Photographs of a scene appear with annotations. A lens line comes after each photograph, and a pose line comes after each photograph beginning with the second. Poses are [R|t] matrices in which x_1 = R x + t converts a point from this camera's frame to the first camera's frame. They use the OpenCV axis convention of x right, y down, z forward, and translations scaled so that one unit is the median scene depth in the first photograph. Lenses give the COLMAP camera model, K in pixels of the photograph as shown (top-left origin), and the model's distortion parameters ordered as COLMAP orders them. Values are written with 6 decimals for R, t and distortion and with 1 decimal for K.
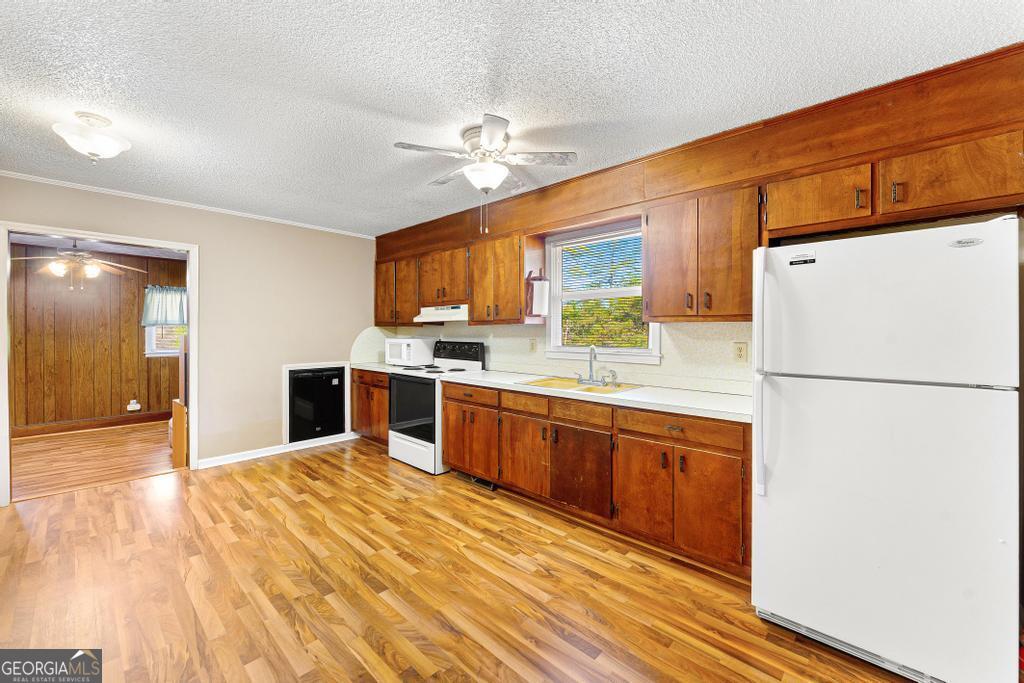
lens RADIAL K [[408.0, 0, 510.5], [0, 408.0, 333.9], [0, 0, 1]] dist [-0.003337, -0.000542]
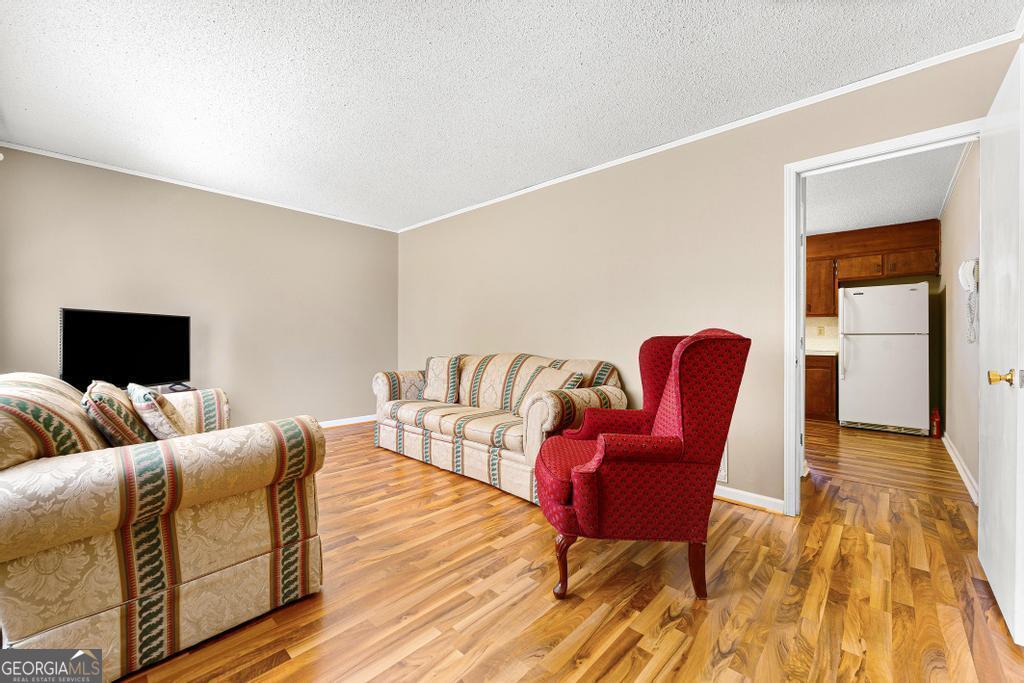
lens RADIAL K [[408.0, 0, 504.7], [0, 408.0, 339.8], [0, 0, 1]] dist [-0.003337, -0.000542]
pose [[0.999998, -0.001726, -0.001310, -0.998489], [0.001721, 0.999990, -0.004020, 0.085096], [0.001317, 0.004018, 0.999991, -1.050356]]
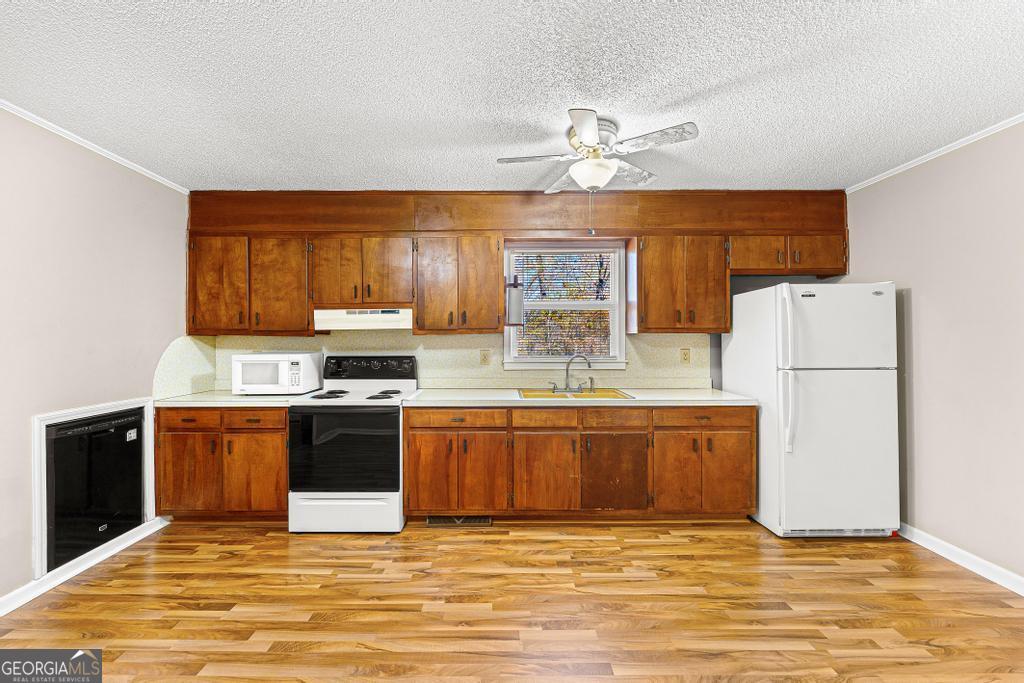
lens RADIAL K [[408.0, 0, 516.8], [0, 408.0, 340.8], [0, 0, 1]] dist [-0.003337, -0.000542]
pose [[0.728724, -0.006900, 0.684773, -0.660476], [0.011045, 0.999938, -0.001679, -0.007743], [-0.684718, 0.008787, 0.728755, 0.361167]]
